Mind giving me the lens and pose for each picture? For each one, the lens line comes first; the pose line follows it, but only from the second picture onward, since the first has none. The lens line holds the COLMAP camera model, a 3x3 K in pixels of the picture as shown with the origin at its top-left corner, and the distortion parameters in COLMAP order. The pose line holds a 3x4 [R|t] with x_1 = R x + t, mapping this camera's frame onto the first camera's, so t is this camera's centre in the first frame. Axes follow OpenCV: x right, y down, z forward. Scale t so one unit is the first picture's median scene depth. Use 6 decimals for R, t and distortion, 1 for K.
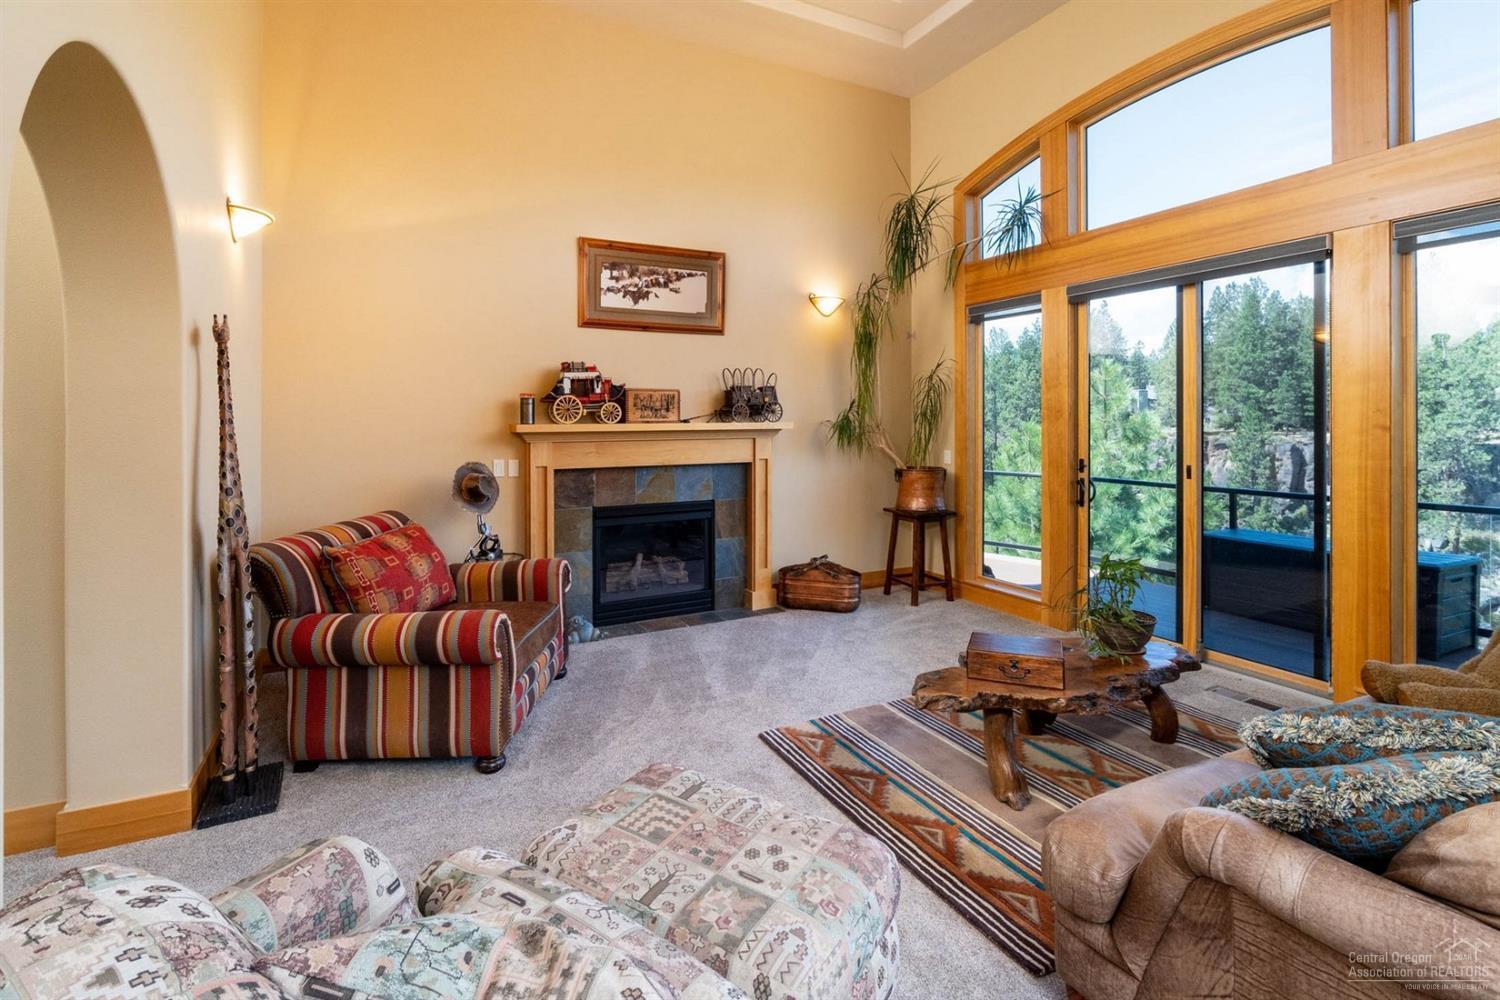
lens RADIAL K [[694.0, 0, 722.0], [0, 694.0, 405.7], [0, 0, 1]] dist [-0.000195, 0.000046]
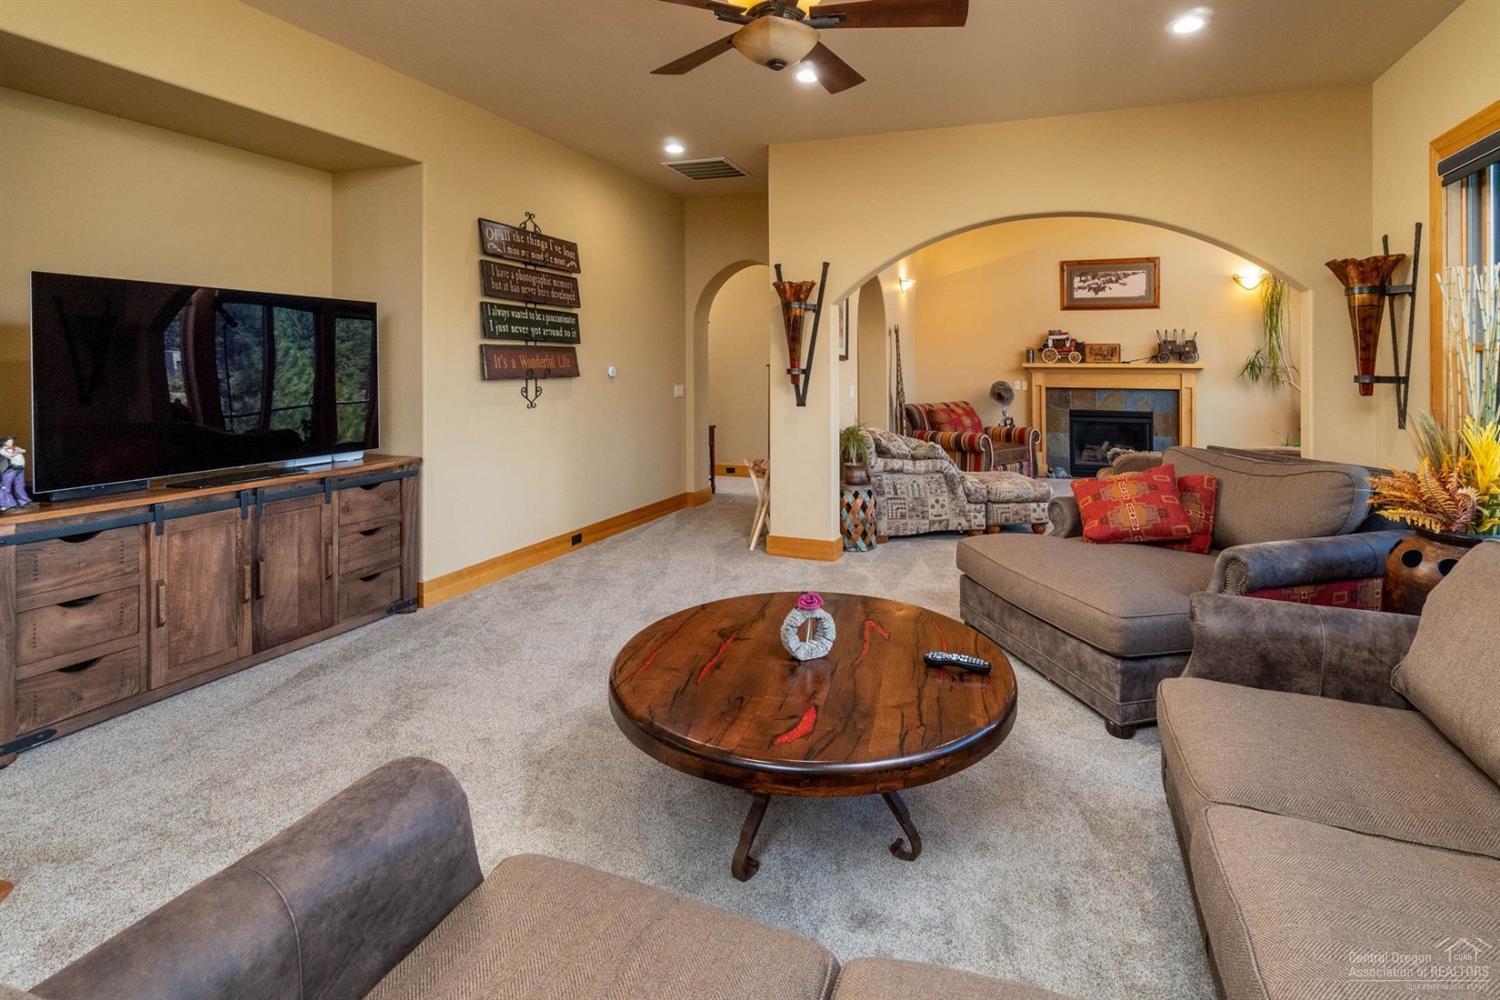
lens RADIAL K [[702.6, 0, 784.2], [0, 702.6, 367.5], [0, 0, 1]] dist [-0.001948, -0.000343]
pose [[0.686744, 0.012629, -0.726789, 0.591316], [0.005772, 0.999723, 0.022826, -0.008732], [0.726876, -0.019871, 0.686481, -0.740604]]
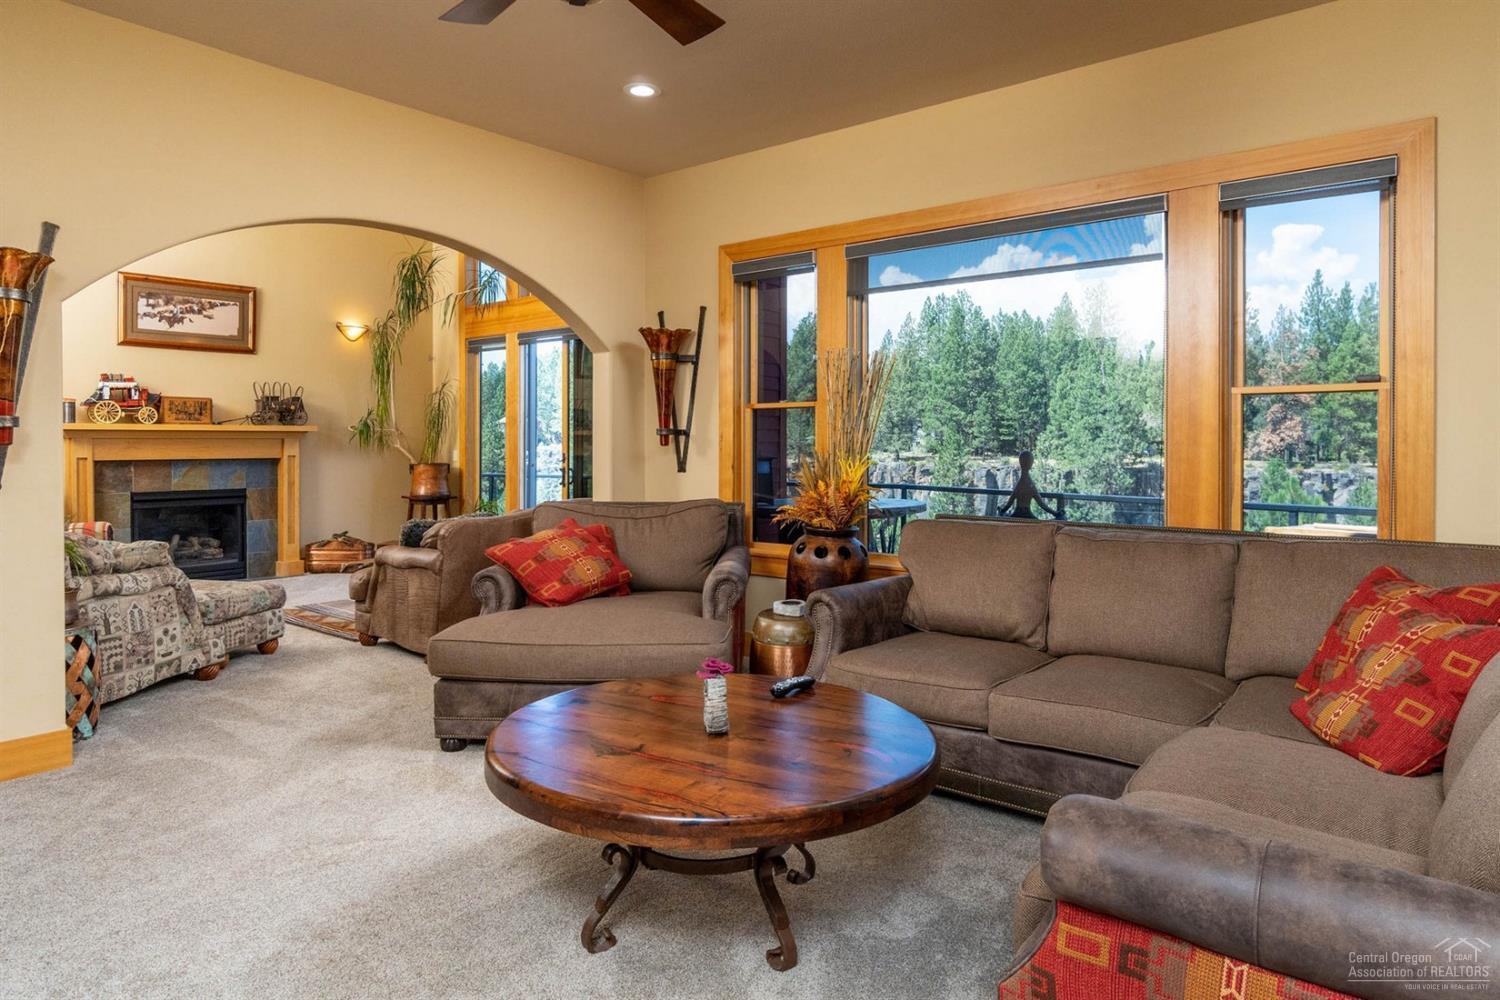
lens RADIAL K [[936.0, 0, 753.8], [0, 936.0, 451.3], [0, 0, 1]] dist [-0.005211, -0.000687]
pose [[0.912088, 0.001027, 0.409993, 0.131940], [-0.013051, 0.999563, 0.026529, 0.014421], [-0.409787, -0.029547, 0.911703, -0.888719]]
